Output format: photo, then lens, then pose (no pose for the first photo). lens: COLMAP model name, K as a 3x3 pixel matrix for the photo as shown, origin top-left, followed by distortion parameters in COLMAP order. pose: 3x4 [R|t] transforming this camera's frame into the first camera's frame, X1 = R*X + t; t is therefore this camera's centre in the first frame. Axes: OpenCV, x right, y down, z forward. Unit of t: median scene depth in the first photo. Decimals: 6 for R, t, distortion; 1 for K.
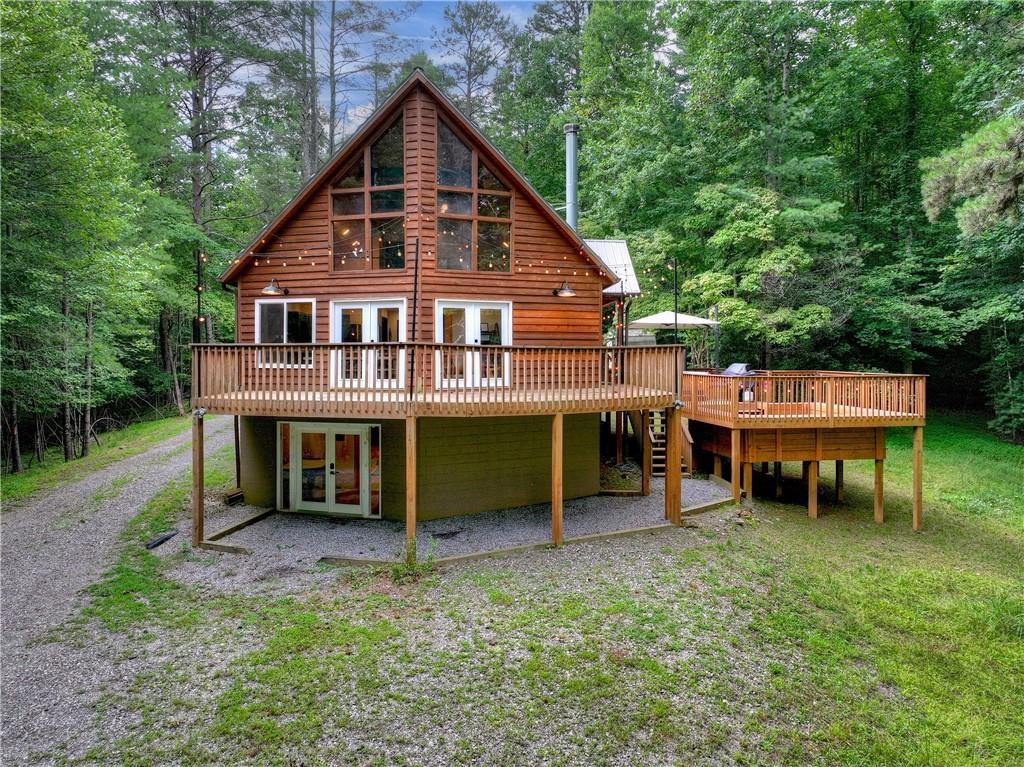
lens RADIAL K [[713.4, 0, 512.0], [0, 713.4, 383.5], [0, 0, 1]] dist [0.002906, -0.000006]
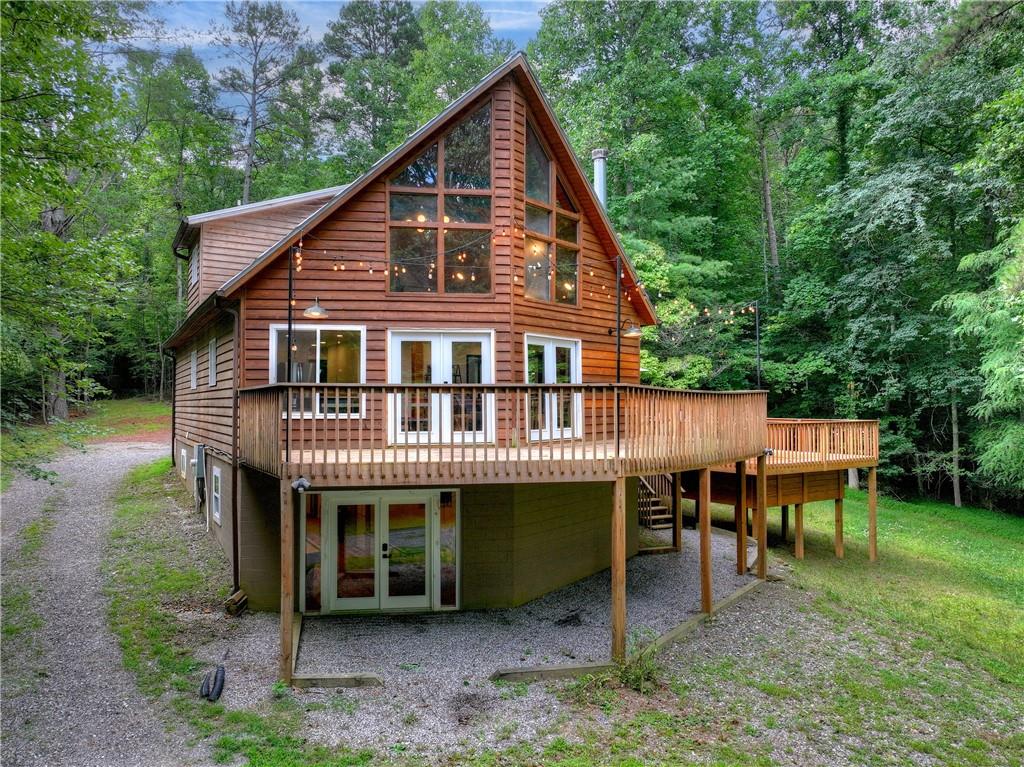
lens RADIAL K [[720.2, 0, 512.0], [0, 720.2, 404.6], [0, 0, 1]] dist [-0.001836, 0.002473]
pose [[0.909741, -0.000098, 0.415177, -0.453229], [0.016634, 0.999206, -0.036214, -0.005656], [-0.414844, 0.039851, 0.909020, 0.246980]]
